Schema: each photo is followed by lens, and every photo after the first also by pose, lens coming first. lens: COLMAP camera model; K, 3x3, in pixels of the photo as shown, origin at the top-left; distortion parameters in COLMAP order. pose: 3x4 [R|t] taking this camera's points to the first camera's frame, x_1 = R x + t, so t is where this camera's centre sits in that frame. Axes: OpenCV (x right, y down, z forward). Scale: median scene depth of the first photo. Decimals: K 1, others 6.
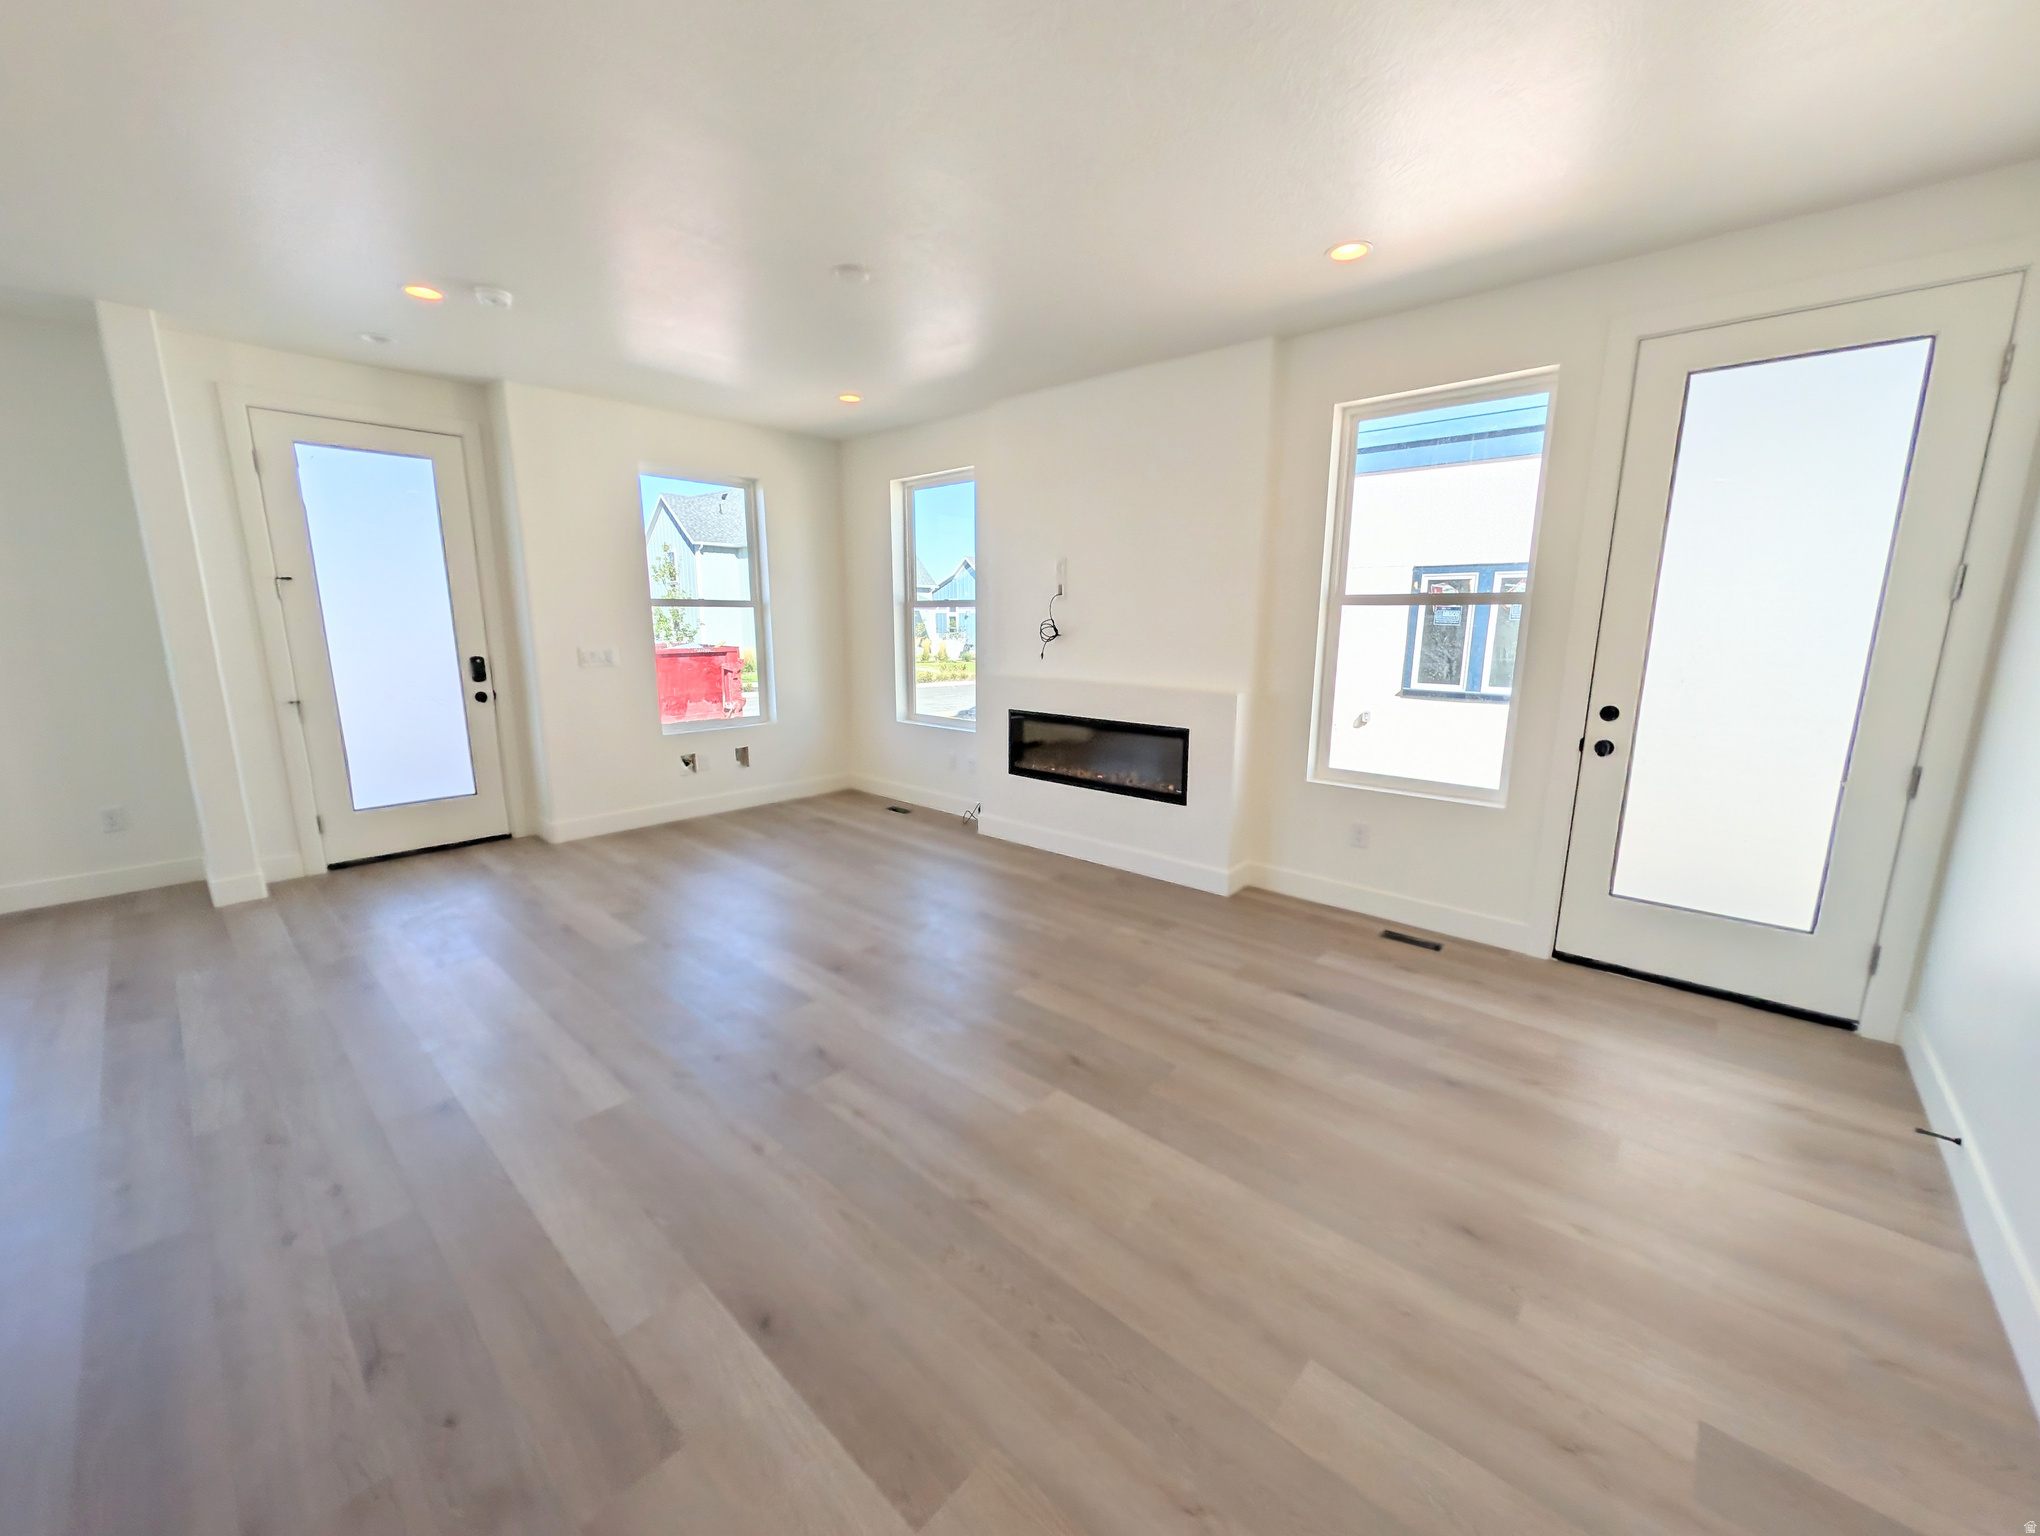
lens RADIAL K [[786.8, 0, 1023.5], [0, 786.8, 772.6], [0, 0, 1]] dist [0.000502, -0.000030]
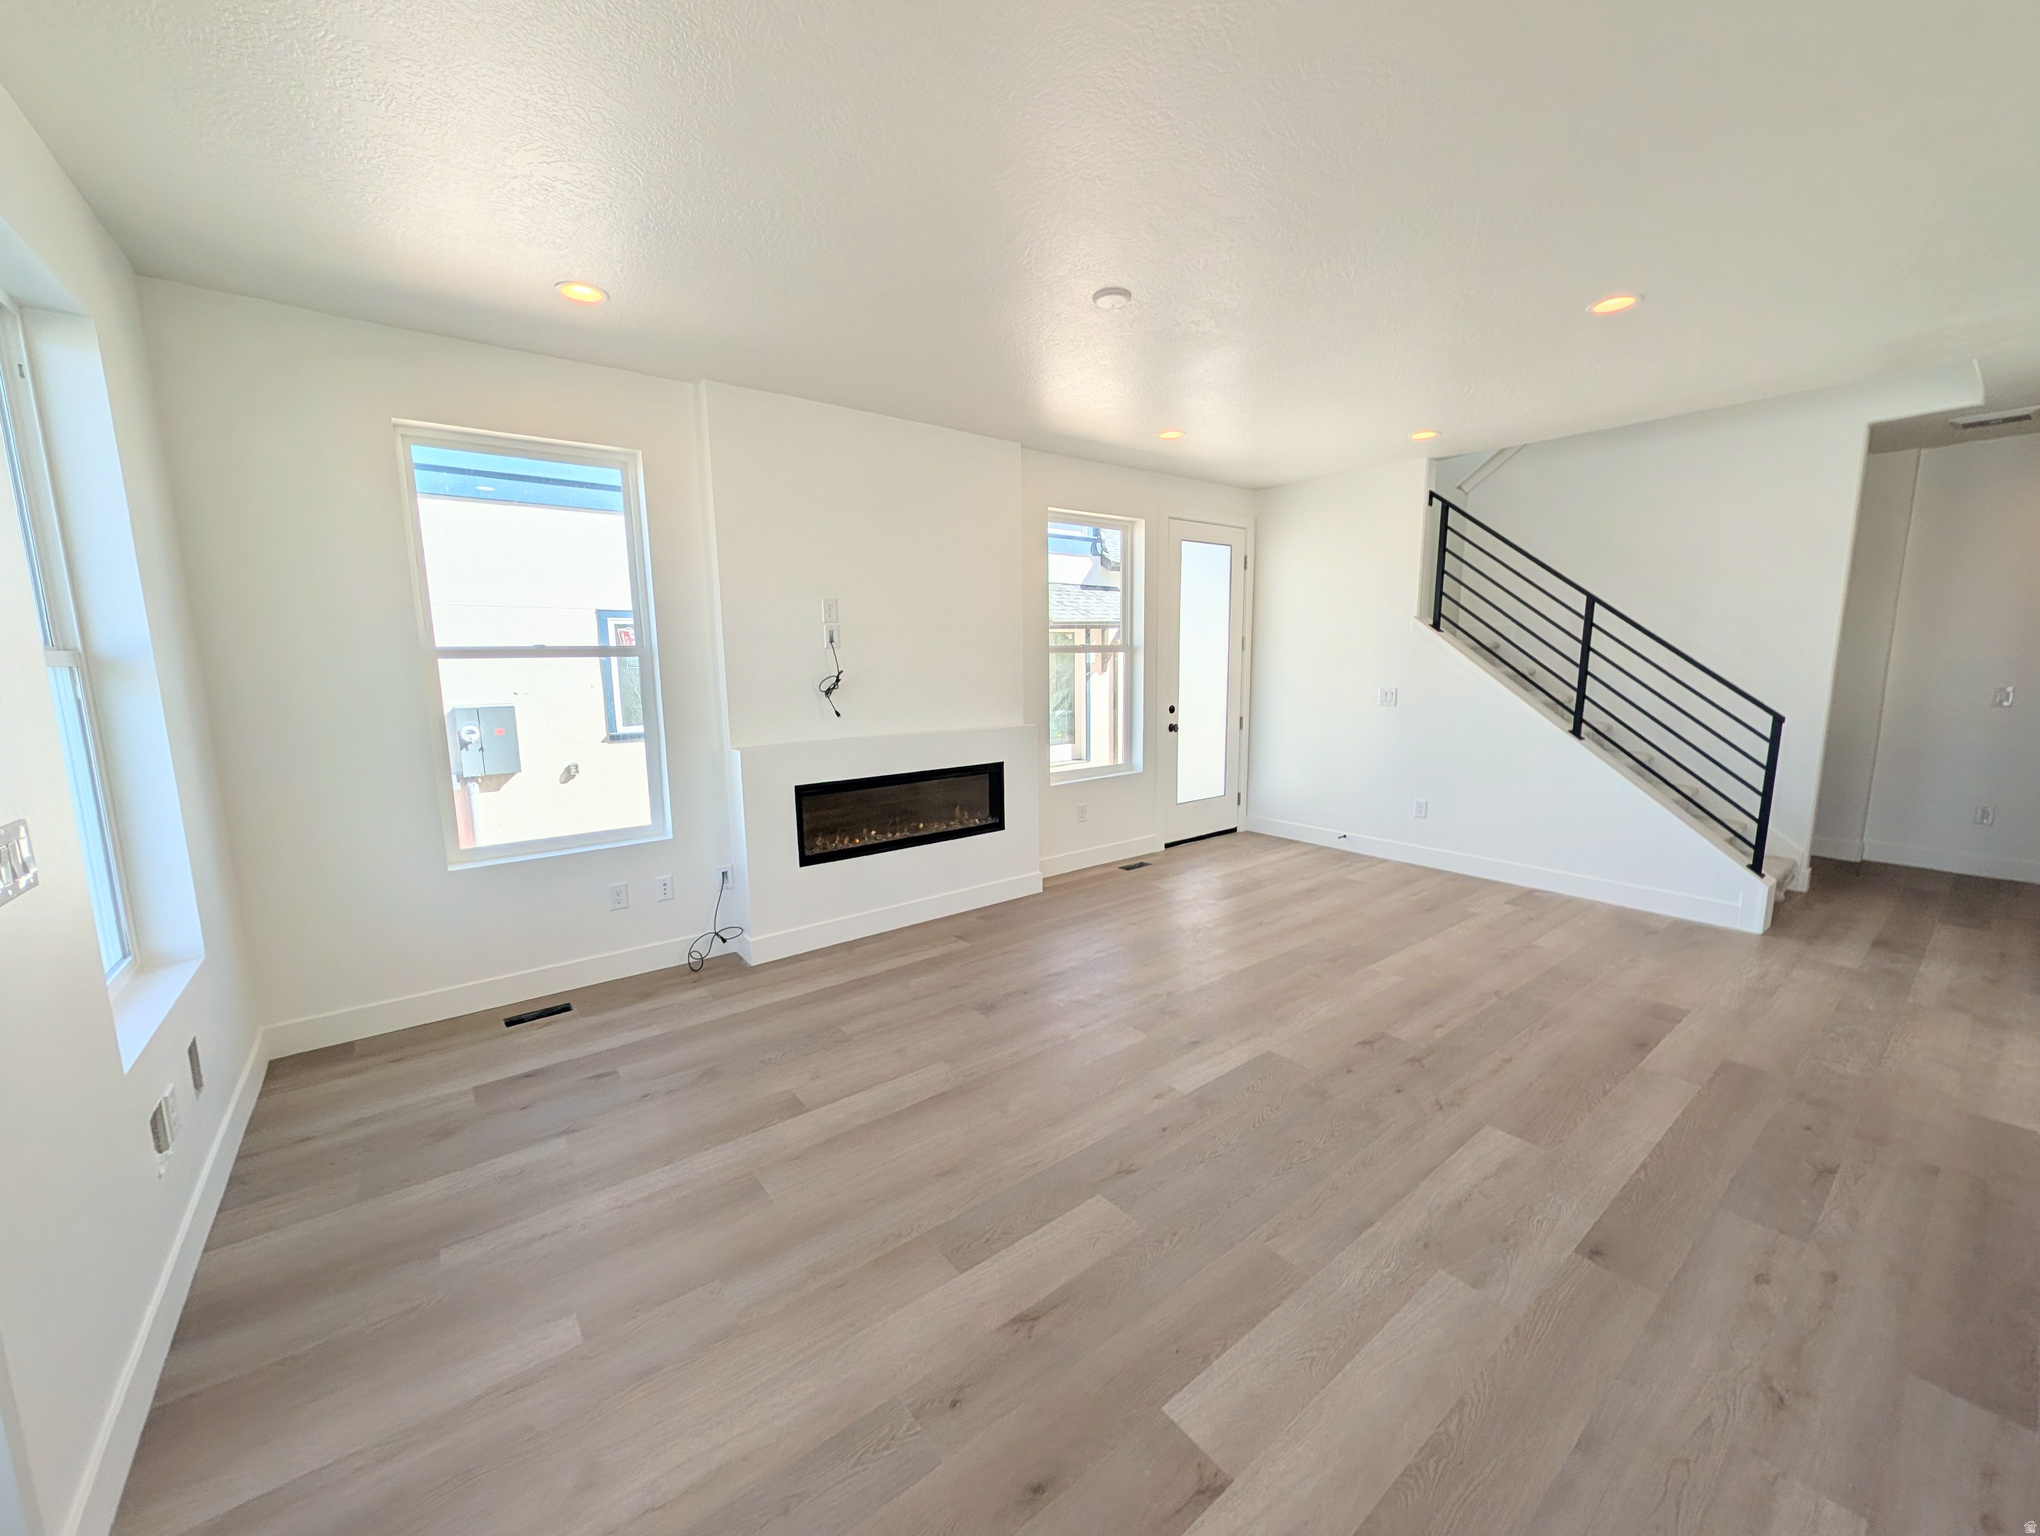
lens RADIAL K [[786.8, 0, 1023.5], [0, 786.8, 772.6], [0, 0, 1]] dist [0.000502, -0.000030]
pose [[0.175804, -0.154648, 0.972202, -1.006180], [0.202233, 0.972193, 0.118077, -0.190517], [-0.963429, 0.175853, 0.202190, 0.843965]]
